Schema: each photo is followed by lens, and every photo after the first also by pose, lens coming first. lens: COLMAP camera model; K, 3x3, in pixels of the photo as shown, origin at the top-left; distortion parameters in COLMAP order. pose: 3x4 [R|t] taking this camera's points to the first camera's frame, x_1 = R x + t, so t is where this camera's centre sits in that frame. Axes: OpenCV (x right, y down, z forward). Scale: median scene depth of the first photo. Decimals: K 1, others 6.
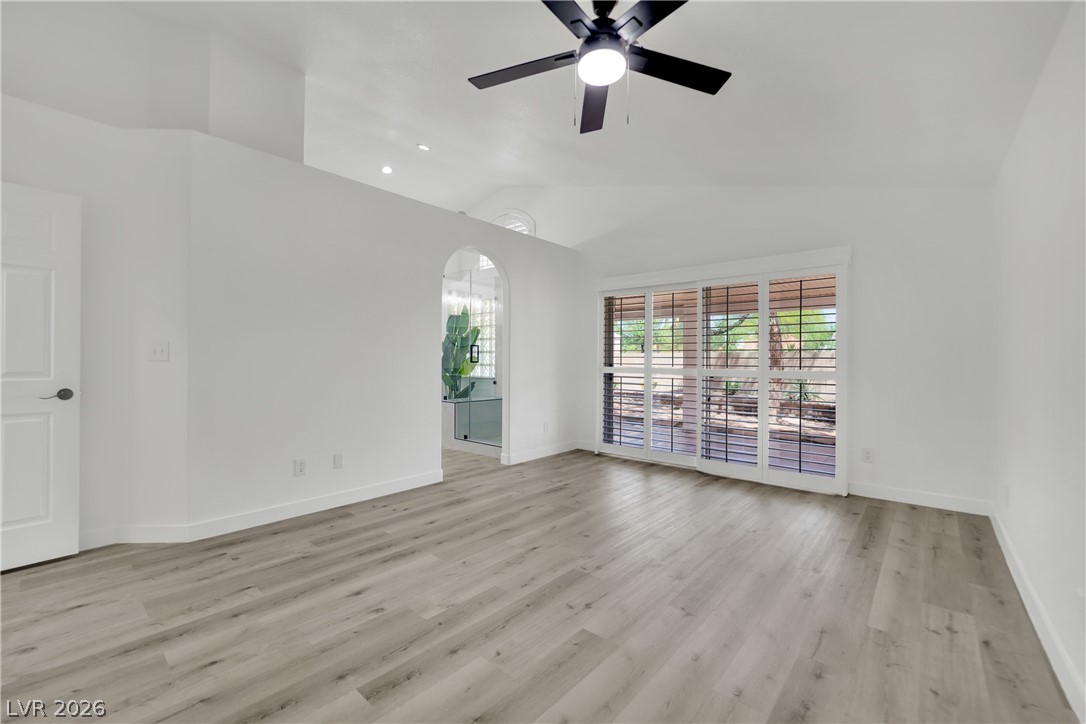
lens RADIAL K [[452.1, 0, 540.3], [0, 452.1, 362.0], [0, 0, 1]] dist [-0.020289, -0.001741]
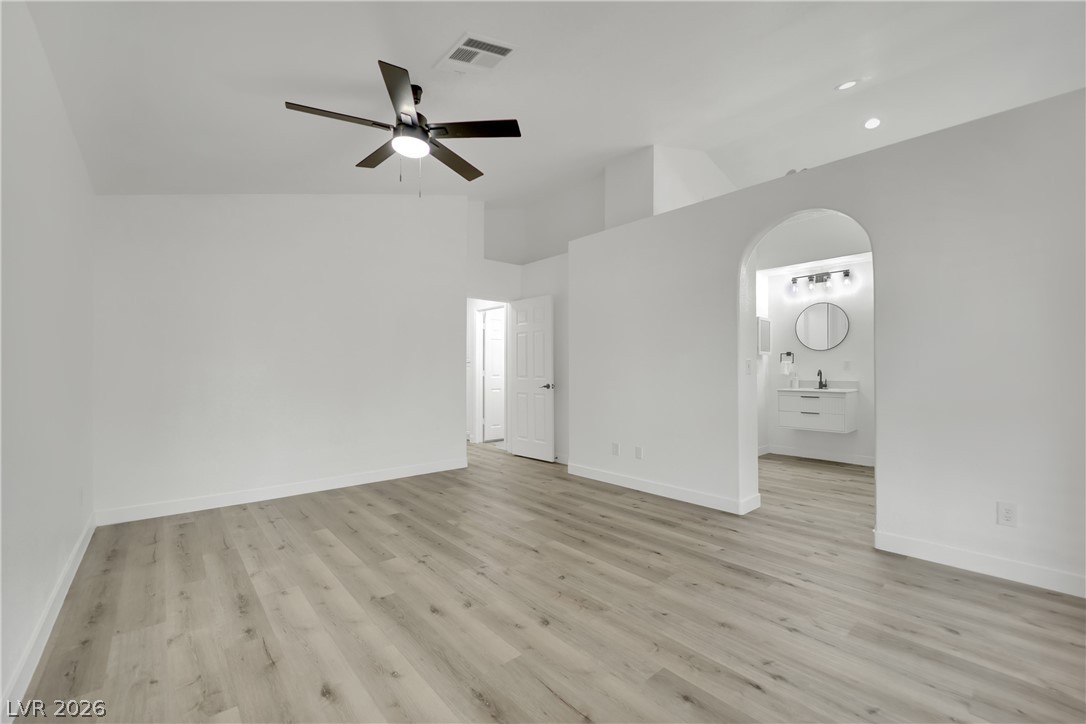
lens RADIAL K [[452.1, 0, 540.9], [0, 452.1, 366.8], [0, 0, 1]] dist [-0.020289, -0.001741]
pose [[-0.147066, -0.012980, -0.989041, 1.356625], [-0.000679, 0.999915, -0.013022, 0.003742], [0.989126, -0.001244, -0.147063, 1.553039]]
